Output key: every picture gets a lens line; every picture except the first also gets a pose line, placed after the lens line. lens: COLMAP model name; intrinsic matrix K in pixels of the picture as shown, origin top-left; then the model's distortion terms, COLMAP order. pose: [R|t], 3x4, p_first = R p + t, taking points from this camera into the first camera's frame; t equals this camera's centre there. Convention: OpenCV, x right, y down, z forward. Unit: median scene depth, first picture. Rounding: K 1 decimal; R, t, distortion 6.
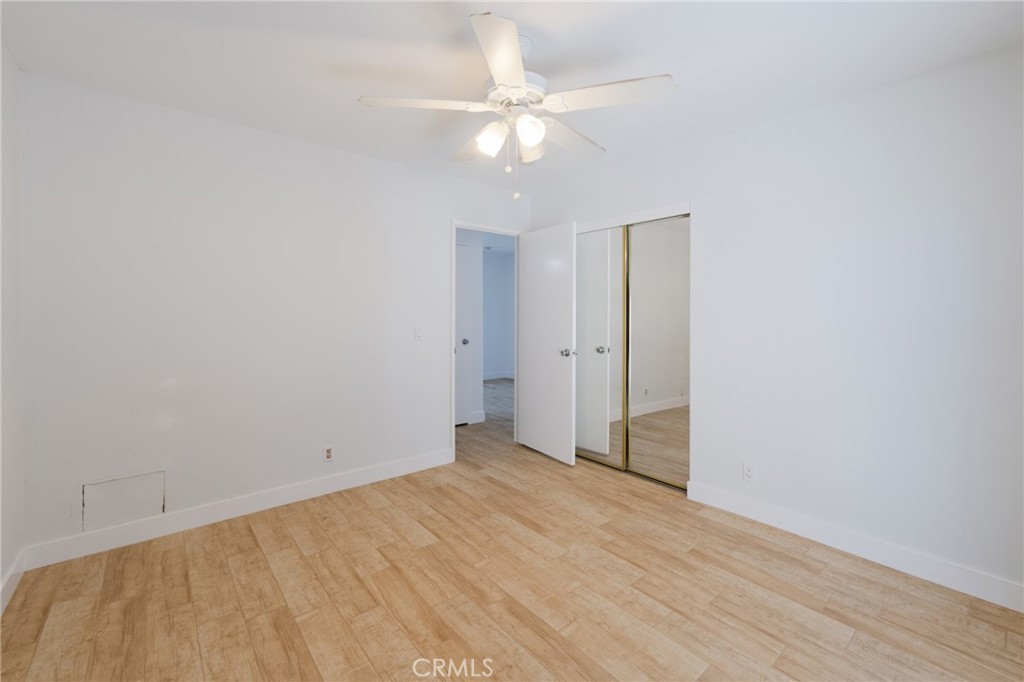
lens RADIAL K [[416.6, 0, 509.4], [0, 416.6, 311.3], [0, 0, 1]] dist [-0.007338, -0.001079]
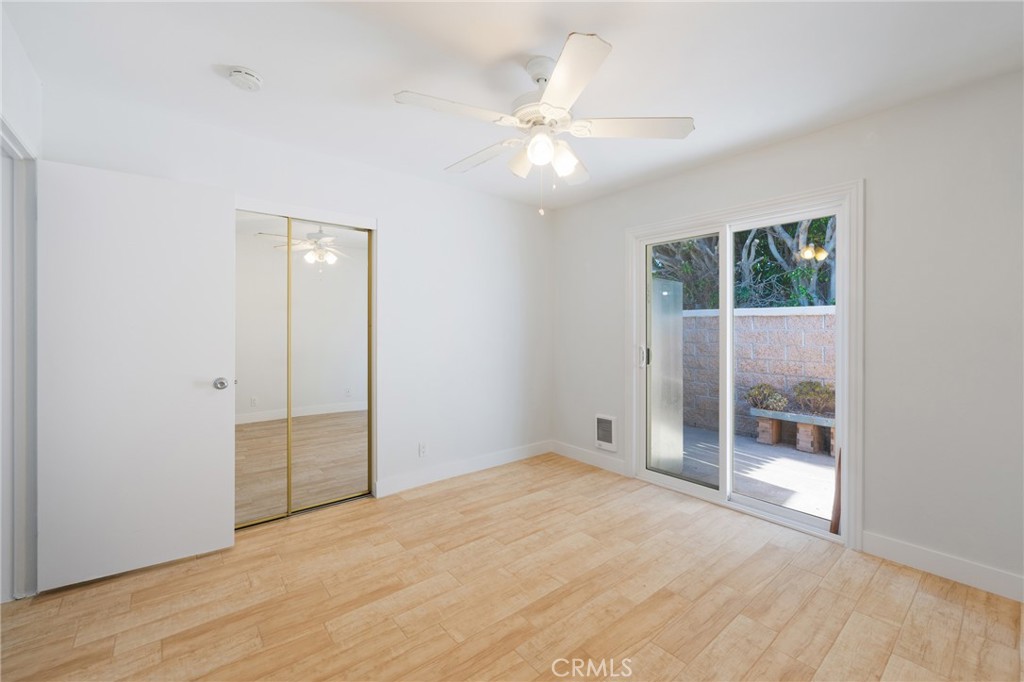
lens RADIAL K [[416.6, 0, 512.2], [0, 416.6, 332.9], [0, 0, 1]] dist [-0.007338, -0.001079]
pose [[0.028712, -0.023772, 0.999305, -0.735167], [-0.002994, 0.999711, 0.023867, 0.003007], [-0.999583, -0.003677, 0.028632, 0.755490]]
